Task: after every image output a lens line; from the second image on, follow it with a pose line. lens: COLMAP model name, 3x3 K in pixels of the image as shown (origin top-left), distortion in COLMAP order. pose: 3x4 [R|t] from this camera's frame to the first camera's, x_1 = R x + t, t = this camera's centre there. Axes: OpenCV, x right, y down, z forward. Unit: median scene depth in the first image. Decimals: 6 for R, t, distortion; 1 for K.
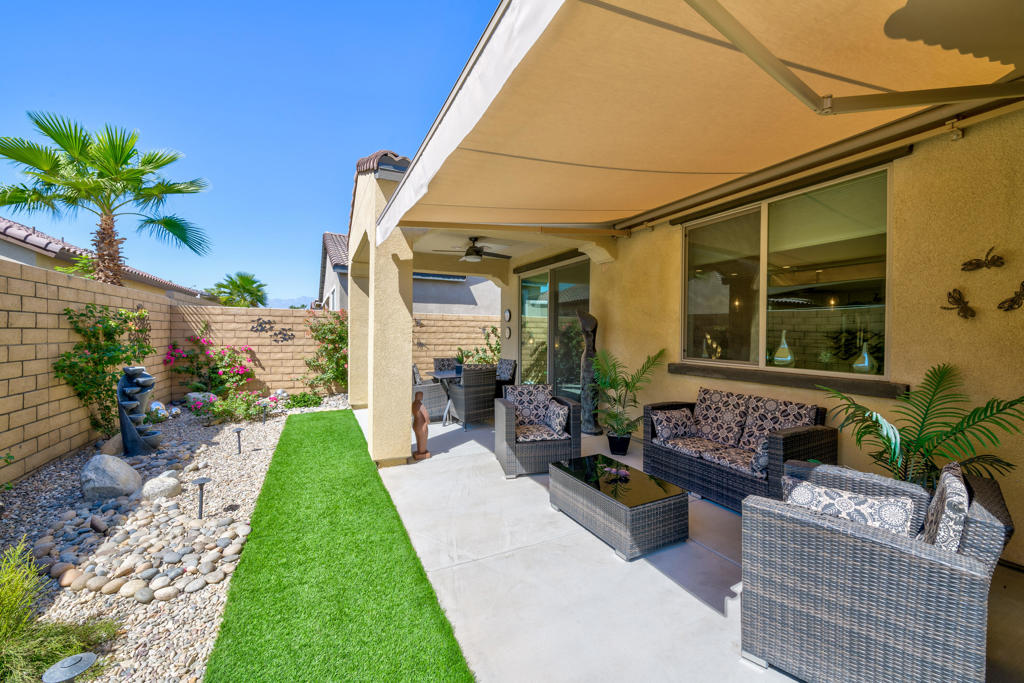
lens RADIAL K [[407.1, 0, 517.3], [0, 407.1, 337.2], [0, 0, 1]] dist [0.016106, -0.002678]
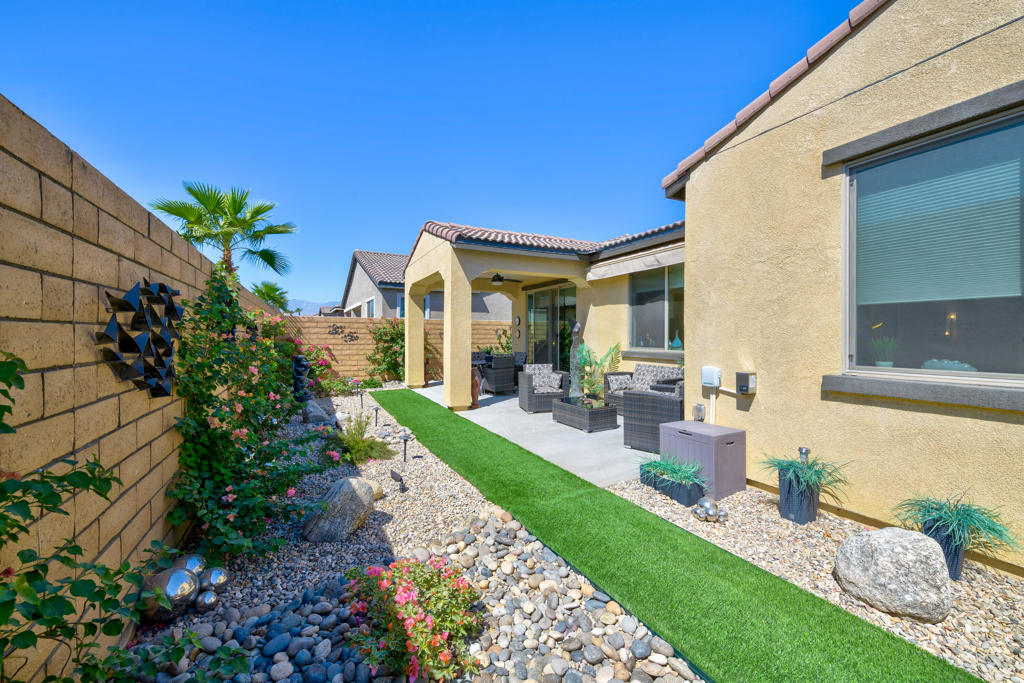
lens RADIAL K [[407.1, 0, 516.7], [0, 407.1, 338.5], [0, 0, 1]] dist [0.016106, -0.002678]
pose [[0.999923, -0.006745, 0.010458, -0.075647], [0.006768, 0.999975, -0.002176, 0.013728], [-0.010443, 0.002247, 0.999943, -0.650533]]
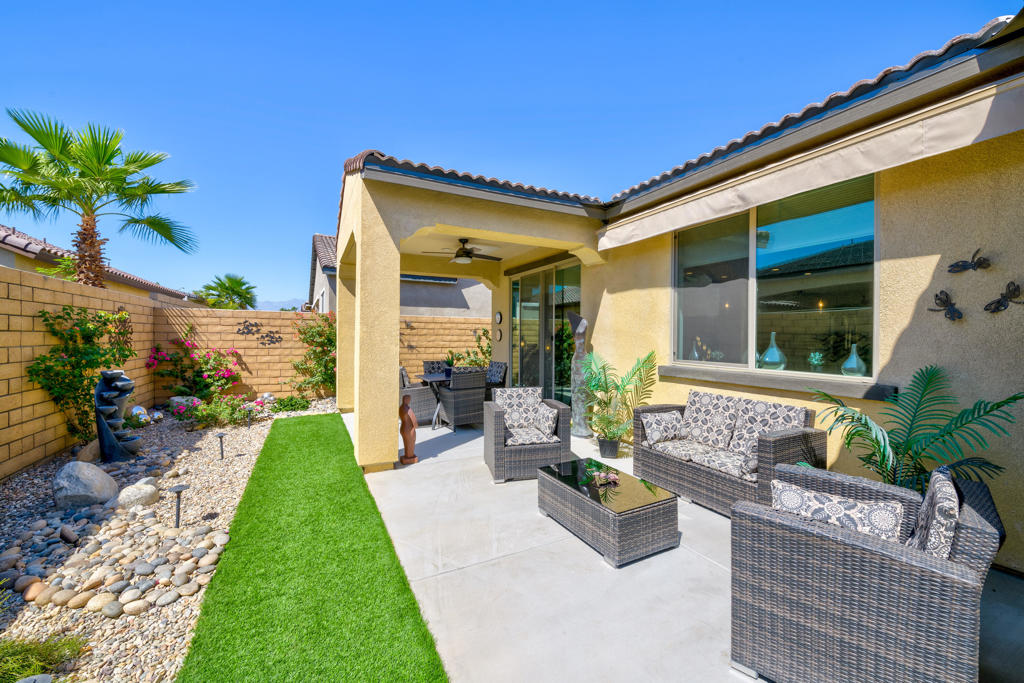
lens RADIAL K [[407.1, 0, 516.9], [0, 407.1, 336.6], [0, 0, 1]] dist [0.016106, -0.002678]
pose [[0.999865, -0.000863, 0.016433, 0.008470], [0.000990, 0.999970, -0.007691, 0.000631], [-0.016426, 0.007706, 0.999835, 0.010420]]
